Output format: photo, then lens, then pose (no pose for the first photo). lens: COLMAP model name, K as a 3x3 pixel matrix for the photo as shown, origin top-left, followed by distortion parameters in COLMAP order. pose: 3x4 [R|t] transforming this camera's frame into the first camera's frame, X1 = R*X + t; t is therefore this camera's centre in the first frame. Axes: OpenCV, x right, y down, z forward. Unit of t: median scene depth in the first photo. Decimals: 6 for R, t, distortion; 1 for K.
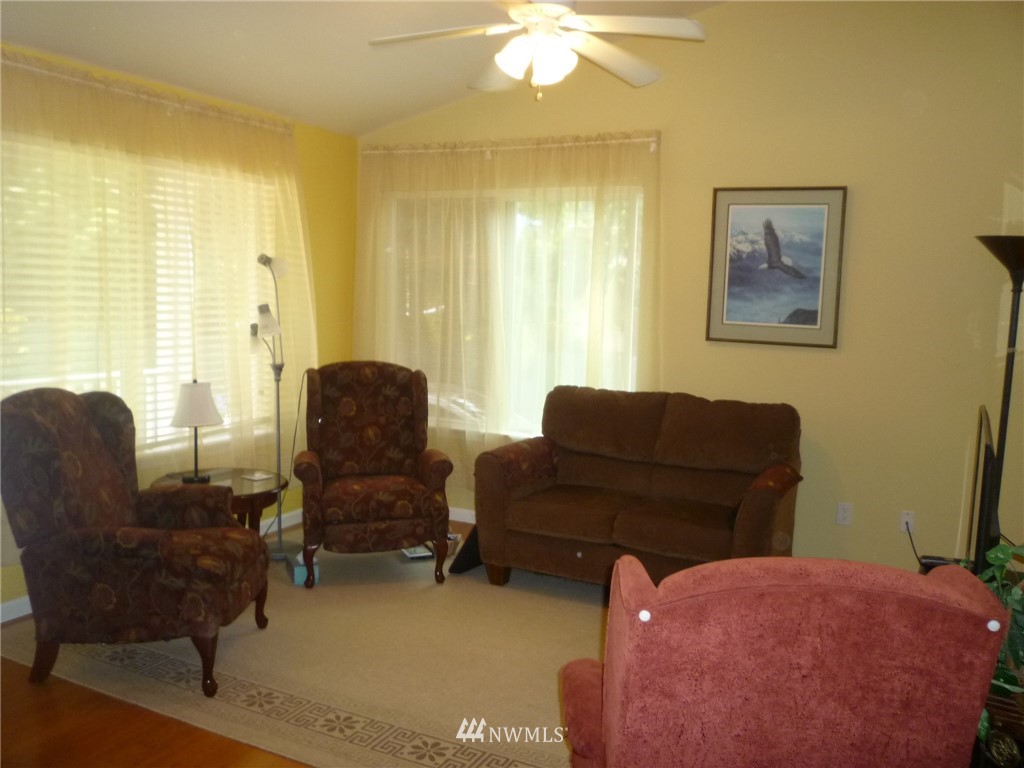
lens RADIAL K [[890.7, 0, 512.0], [0, 890.7, 384.0], [0, 0, 1]] dist [-0.041128, 0.005786]
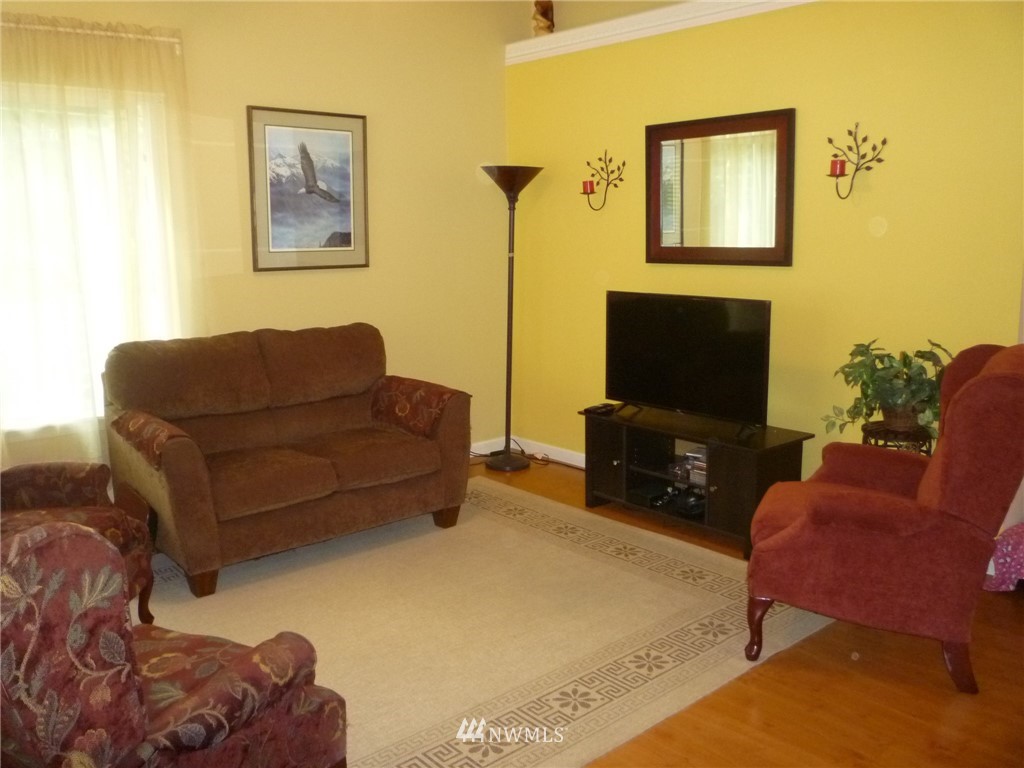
lens RADIAL K [[890.7, 0, 512.0], [0, 890.7, 384.0], [0, 0, 1]] dist [-0.041128, 0.005786]
pose [[0.376756, -0.189973, 0.906623, -0.570739], [0.131586, 0.979795, 0.150623, -0.039547], [-0.916919, 0.062551, 0.394141, 0.408169]]
